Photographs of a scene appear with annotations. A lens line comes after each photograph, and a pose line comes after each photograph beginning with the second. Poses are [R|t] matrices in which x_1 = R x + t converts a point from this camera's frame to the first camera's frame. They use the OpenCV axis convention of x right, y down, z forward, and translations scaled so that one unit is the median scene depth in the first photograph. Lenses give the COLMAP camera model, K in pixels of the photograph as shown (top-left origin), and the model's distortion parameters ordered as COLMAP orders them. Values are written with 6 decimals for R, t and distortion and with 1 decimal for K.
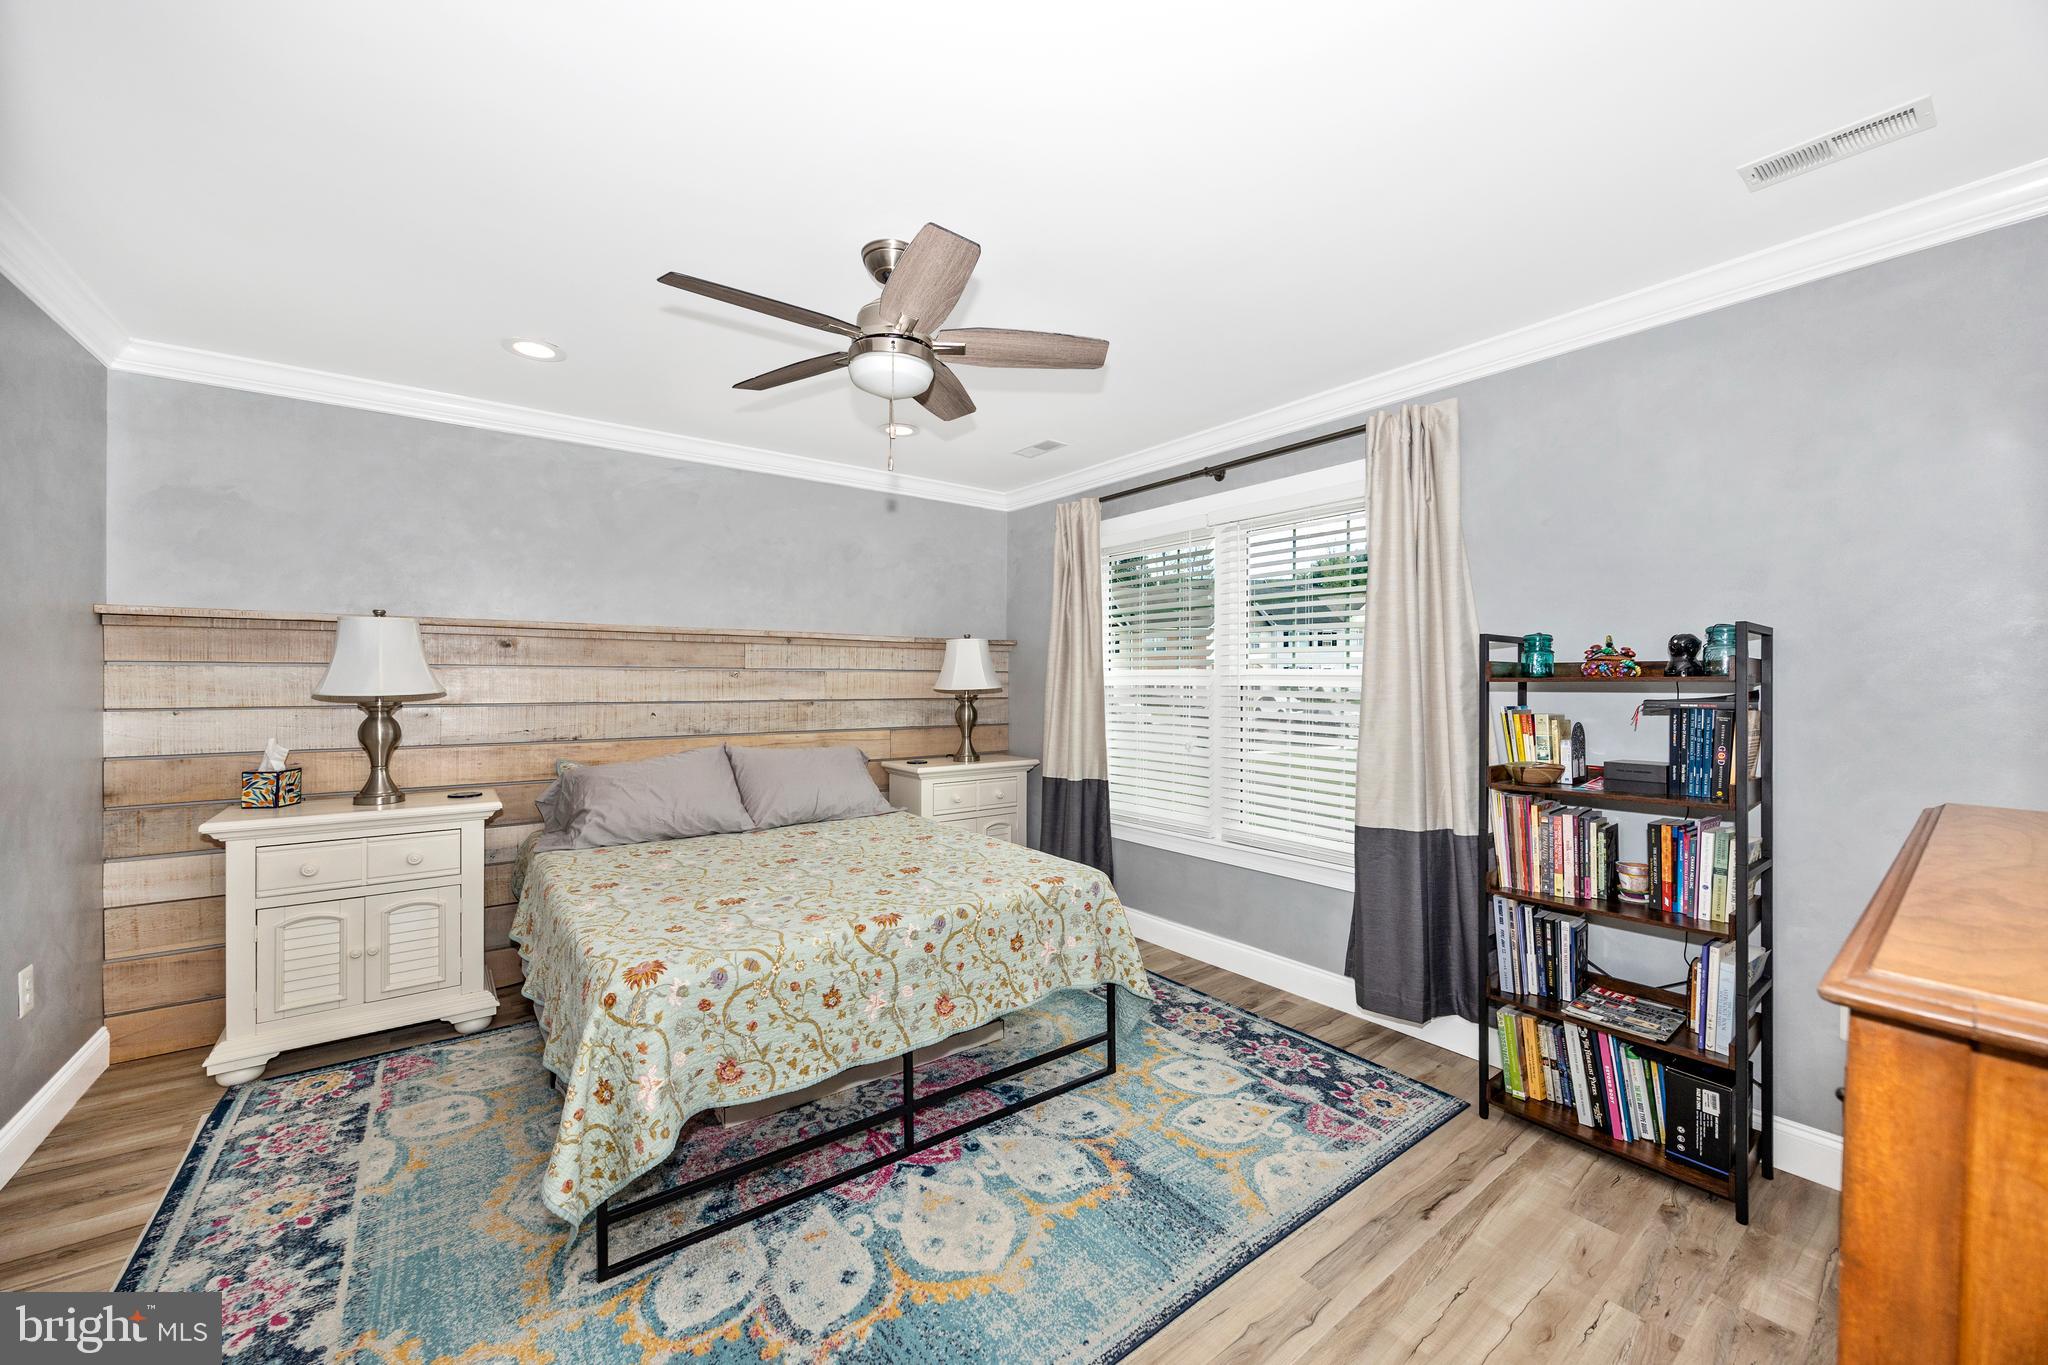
lens RADIAL K [[777.8, 0, 1032.7], [0, 777.8, 684.9], [0, 0, 1]] dist [-0.002383, -0.000276]
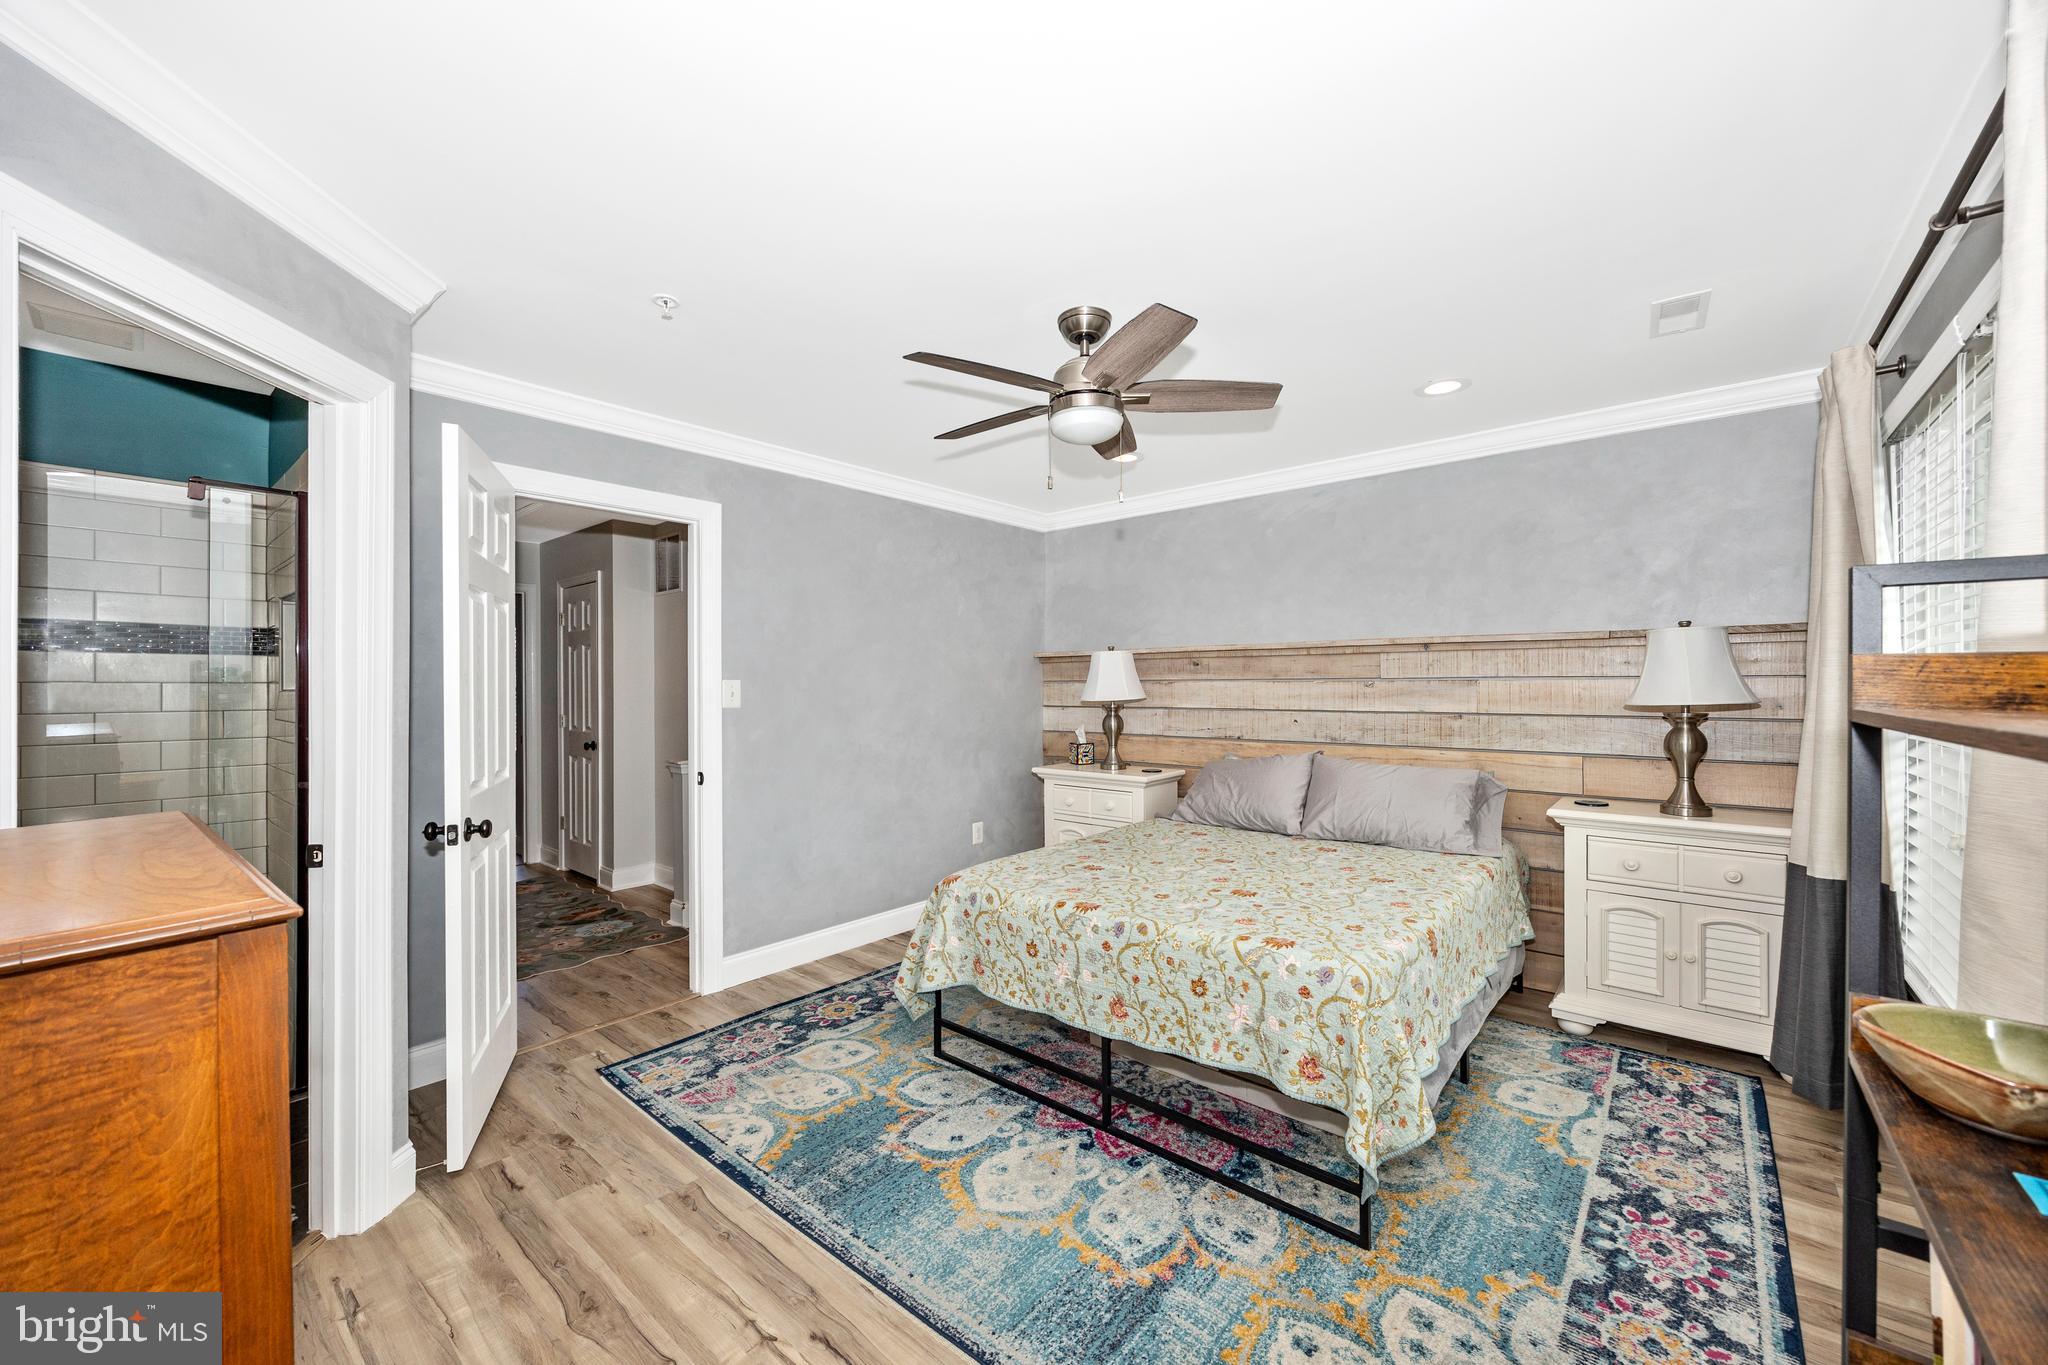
lens RADIAL K [[777.8, 0, 1032.7], [0, 777.8, 684.9], [0, 0, 1]] dist [-0.002383, -0.000276]
pose [[0.219139, -0.002688, -0.975690, 0.766959], [0.000831, 0.999996, -0.002568, -0.017028], [0.975693, -0.000248, 0.219140, 0.572556]]
